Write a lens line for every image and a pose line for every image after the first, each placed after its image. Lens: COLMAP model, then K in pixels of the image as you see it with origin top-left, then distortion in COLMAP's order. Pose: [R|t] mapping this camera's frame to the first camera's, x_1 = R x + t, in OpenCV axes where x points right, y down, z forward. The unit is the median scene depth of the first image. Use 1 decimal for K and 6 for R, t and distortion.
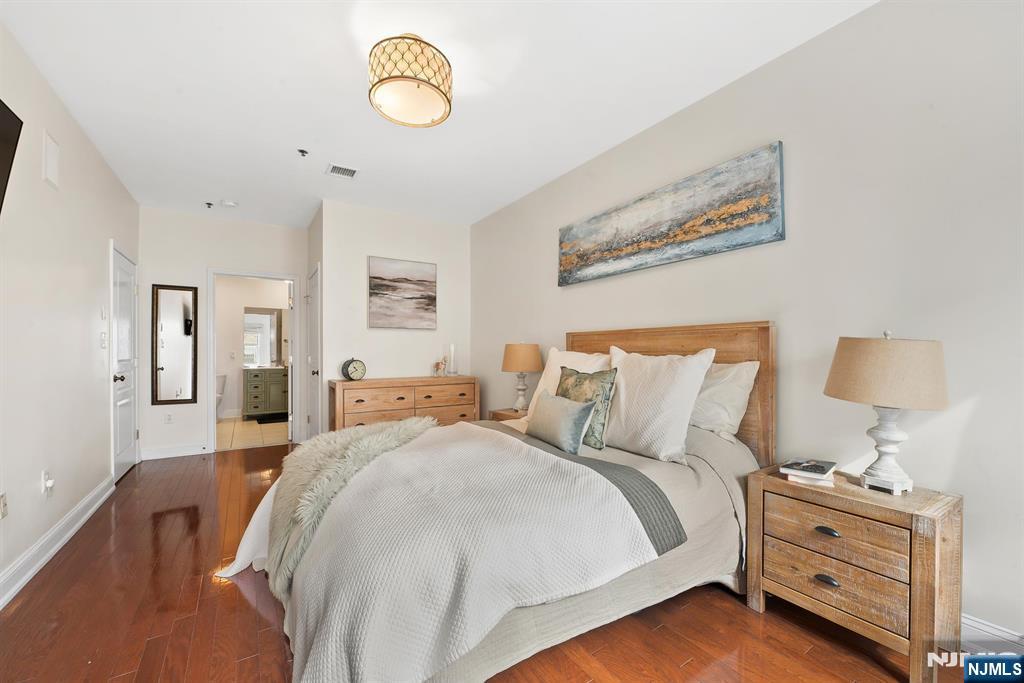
lens RADIAL K [[413.0, 0, 510.3], [0, 413.0, 350.8], [0, 0, 1]] dist [-0.008262, -0.001049]
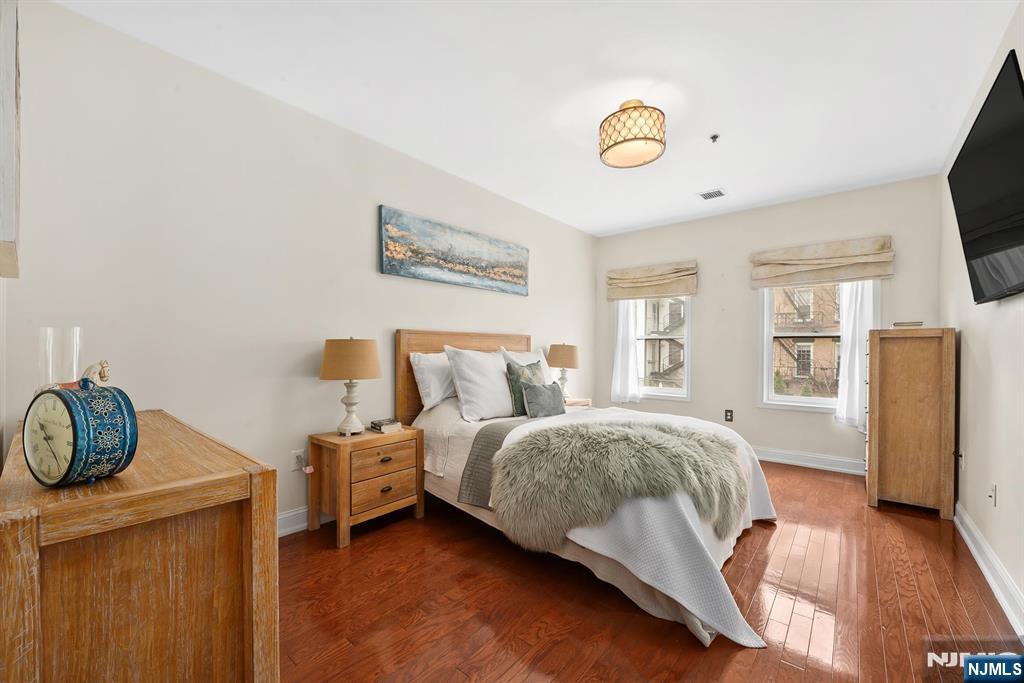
lens RADIAL K [[413.0, 0, 512.3], [0, 413.0, 346.2], [0, 0, 1]] dist [-0.008262, -0.001049]
pose [[-0.297549, -0.012577, 0.954624, -1.002890], [-0.024243, 0.999690, 0.005614, -0.020319], [-0.954399, -0.021473, -0.297761, 1.284760]]
